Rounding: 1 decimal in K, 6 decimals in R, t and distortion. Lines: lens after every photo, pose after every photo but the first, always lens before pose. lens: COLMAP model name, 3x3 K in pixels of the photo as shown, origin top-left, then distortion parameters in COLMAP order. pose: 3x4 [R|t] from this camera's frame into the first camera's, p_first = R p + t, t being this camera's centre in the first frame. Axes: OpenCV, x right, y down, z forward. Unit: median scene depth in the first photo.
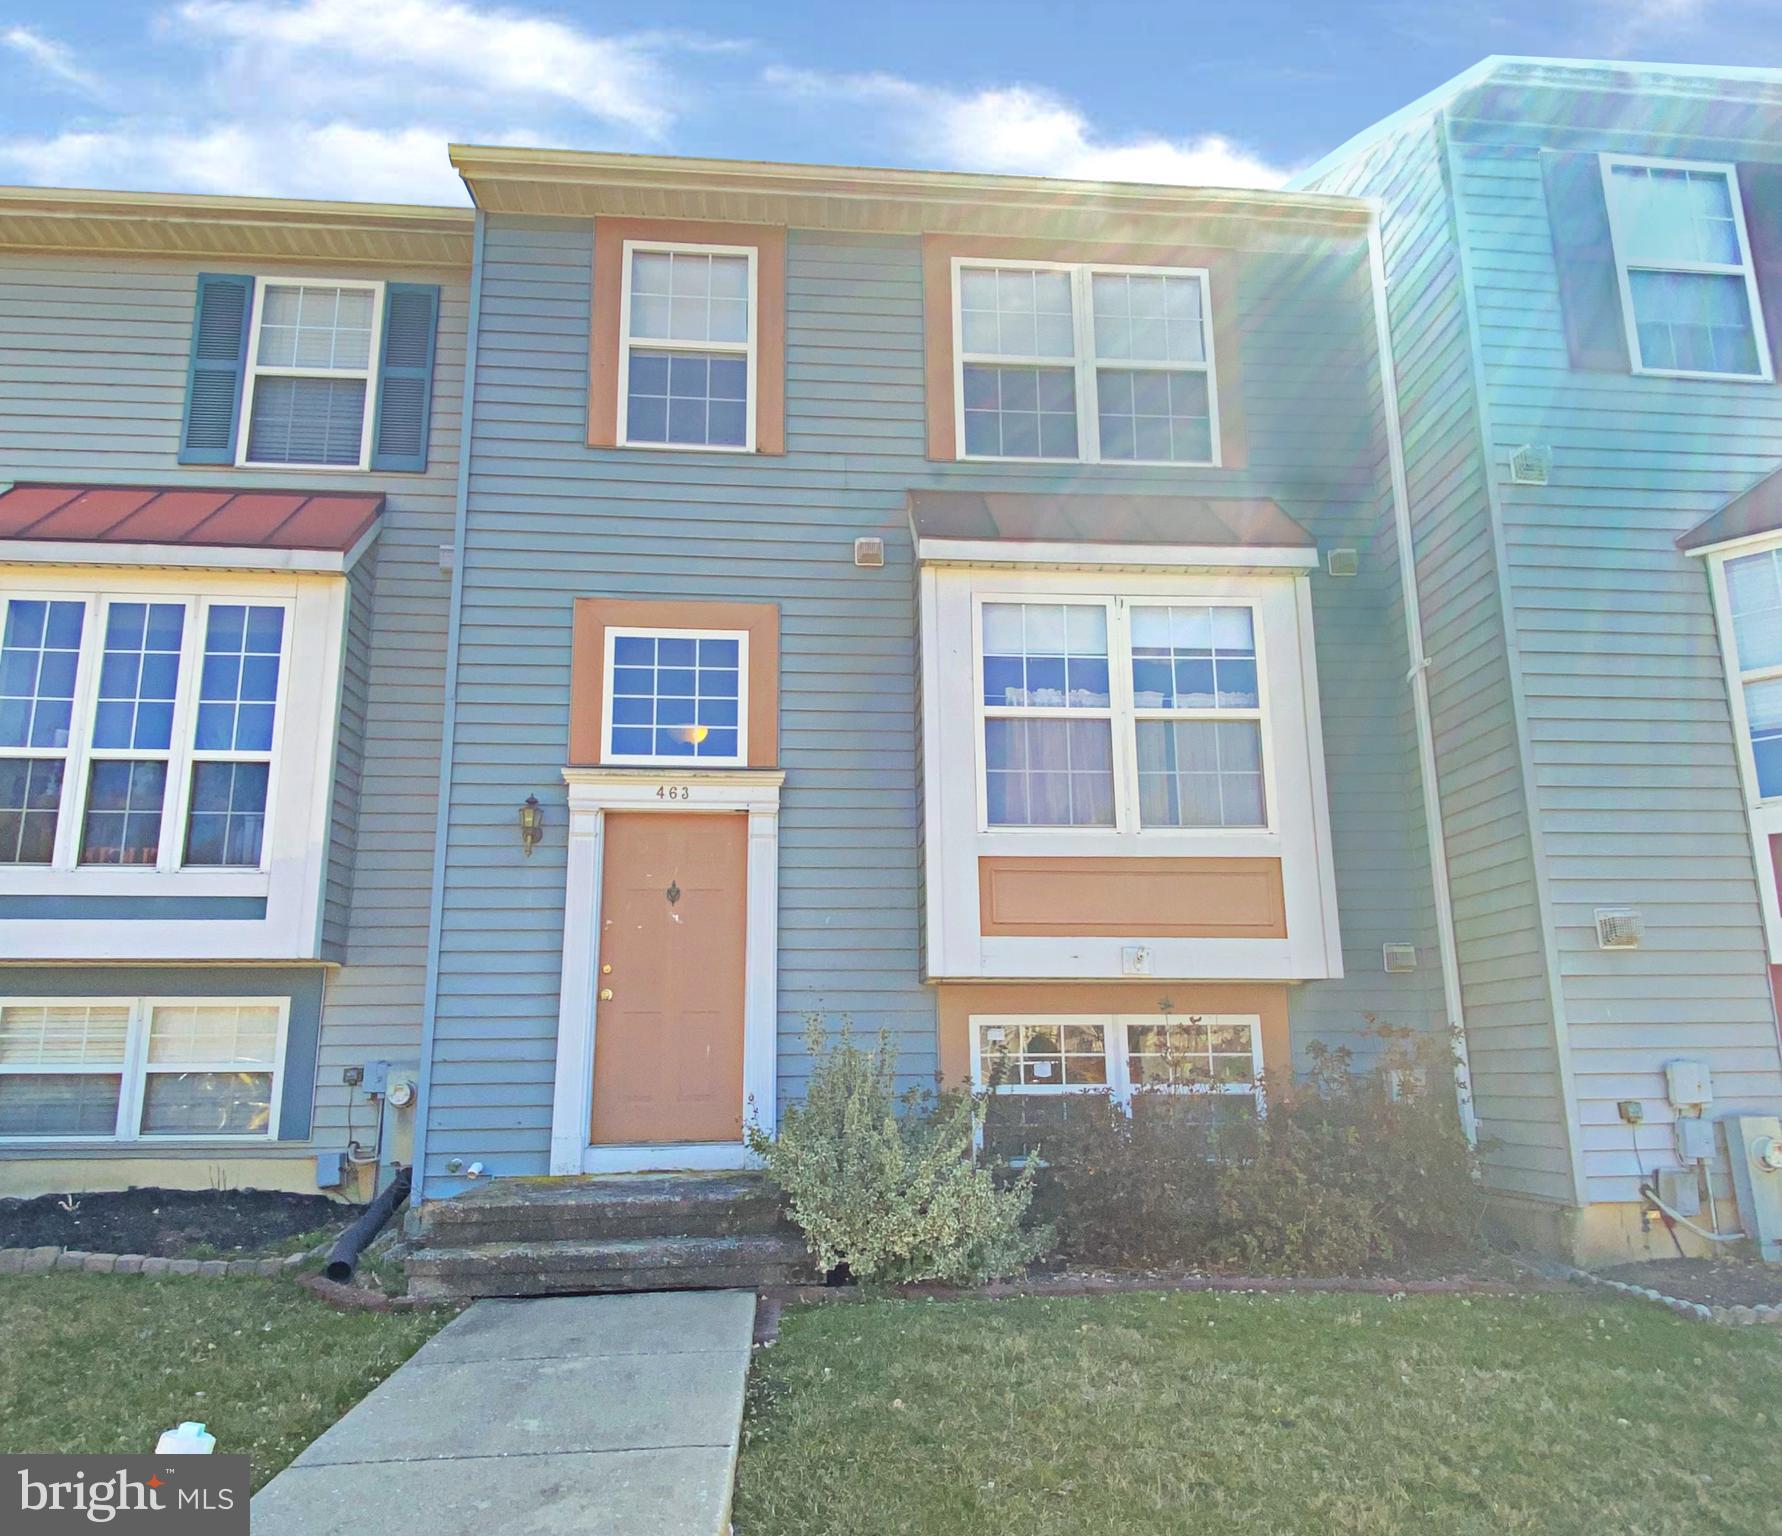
lens RADIAL K [[1097.8, 0, 895.1], [0, 1097.8, 867.5], [0, 0, 1]] dist [0.002849, -0.005389]
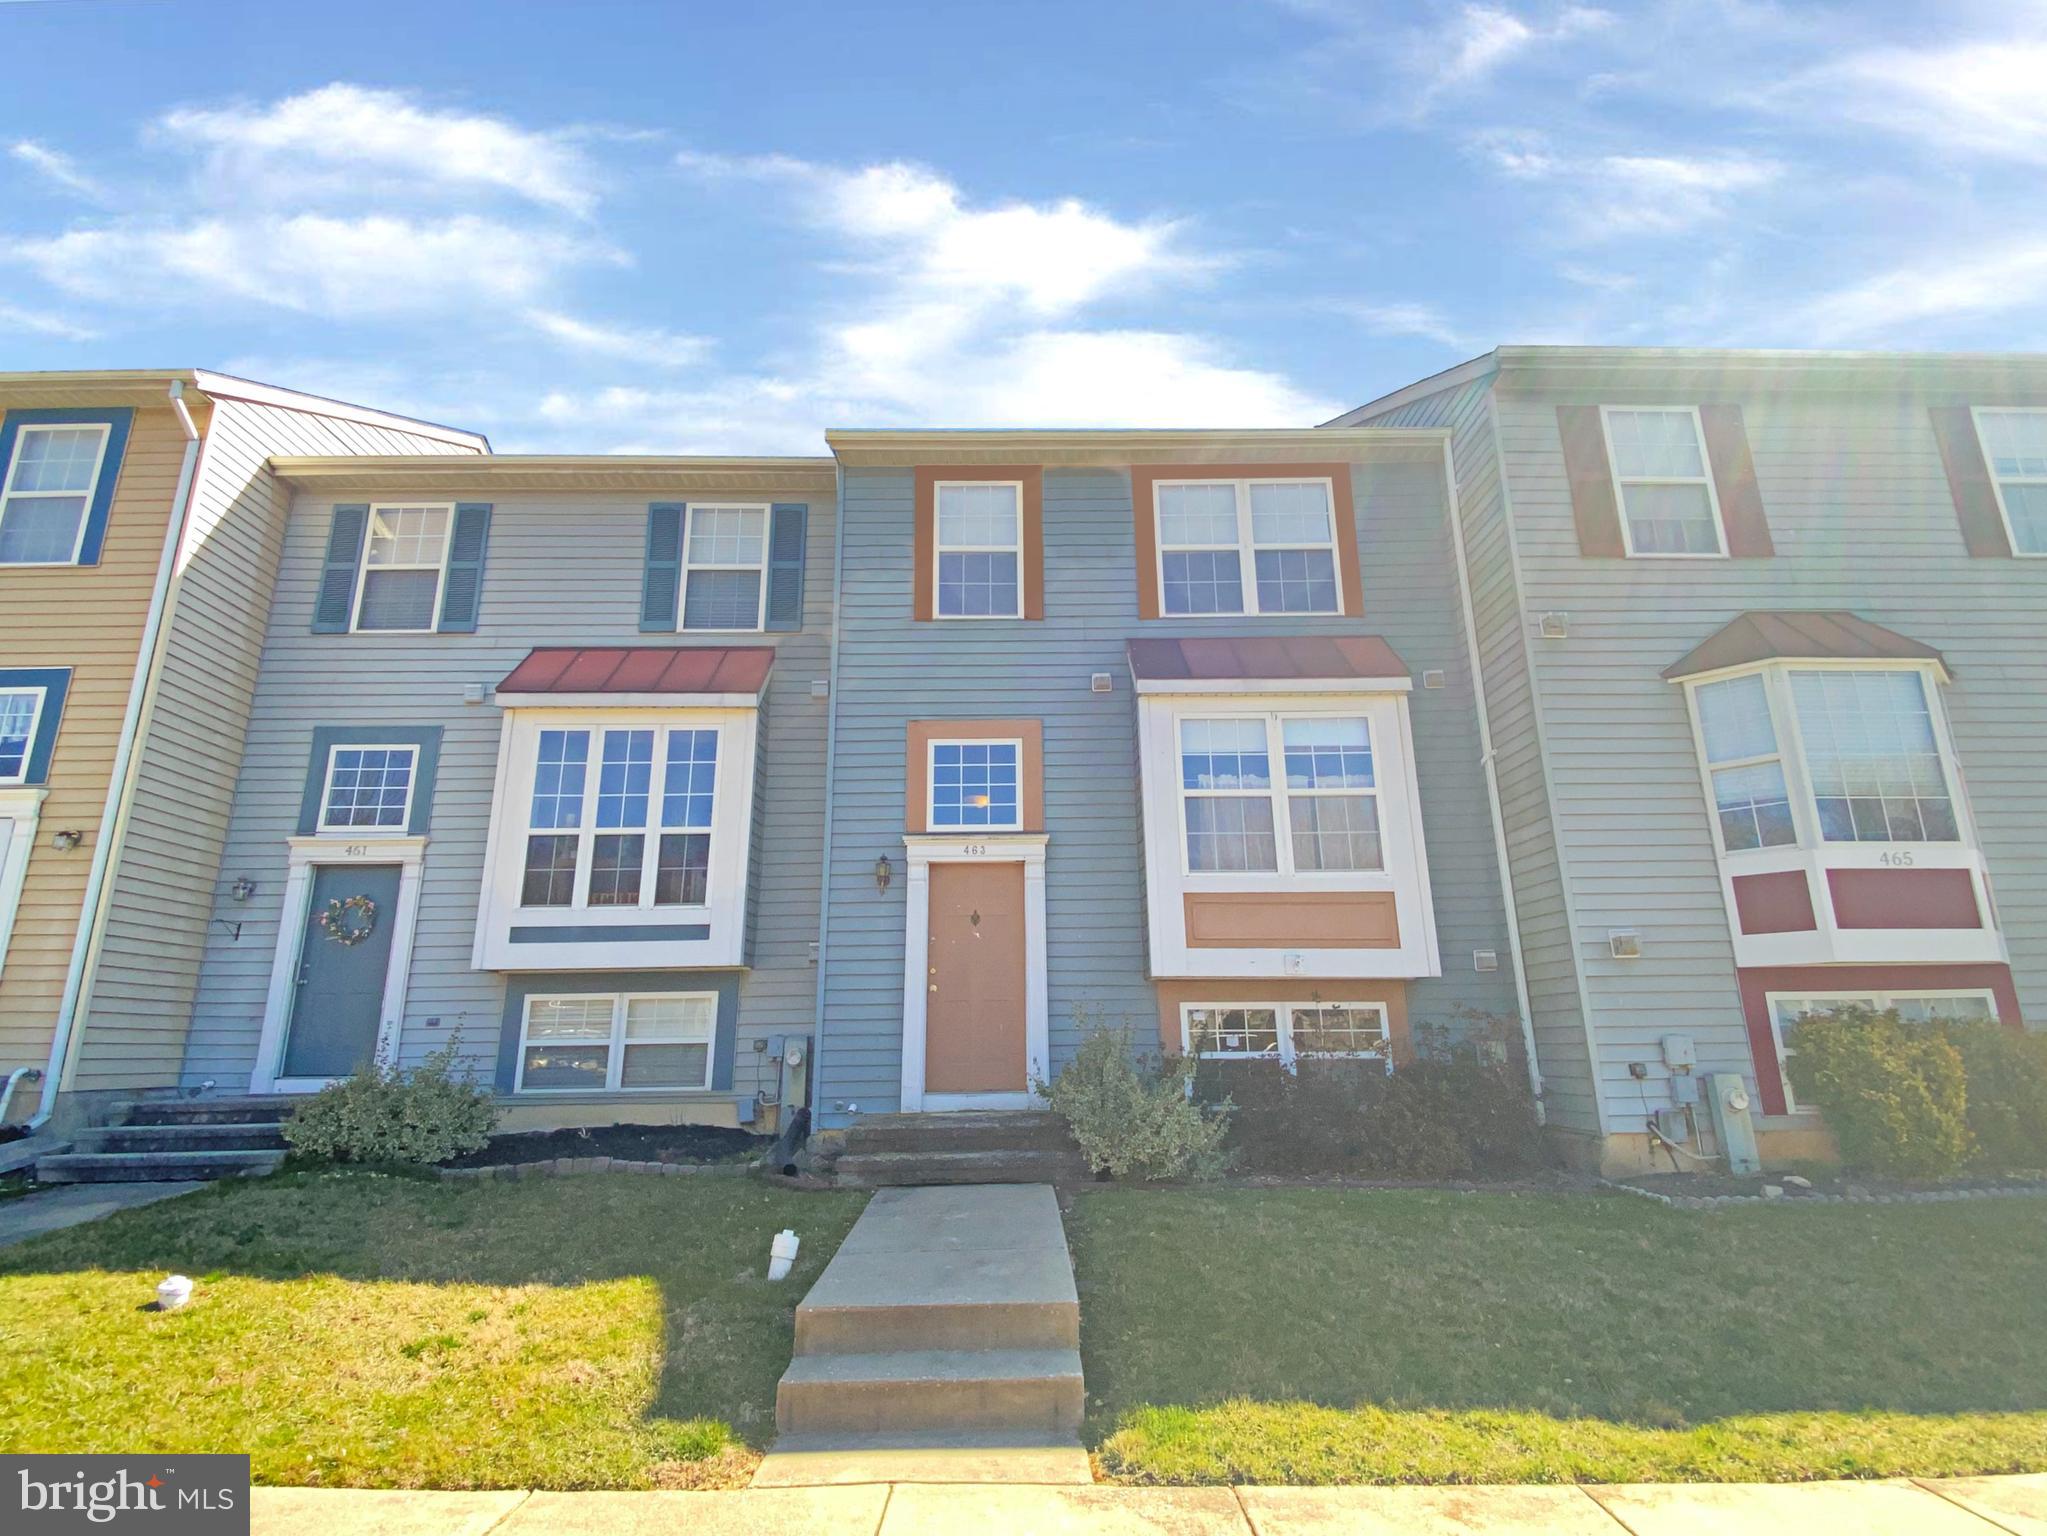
lens RADIAL K [[997.7, 0, 1023.5], [0, 997.7, 768.0], [0, 0, 1]] dist [0.037690, -0.037817]
pose [[0.997271, -0.020734, -0.070863, -0.038869], [0.014767, 0.996380, -0.083718, -0.066438], [0.072342, 0.082443, 0.993967, -0.357172]]
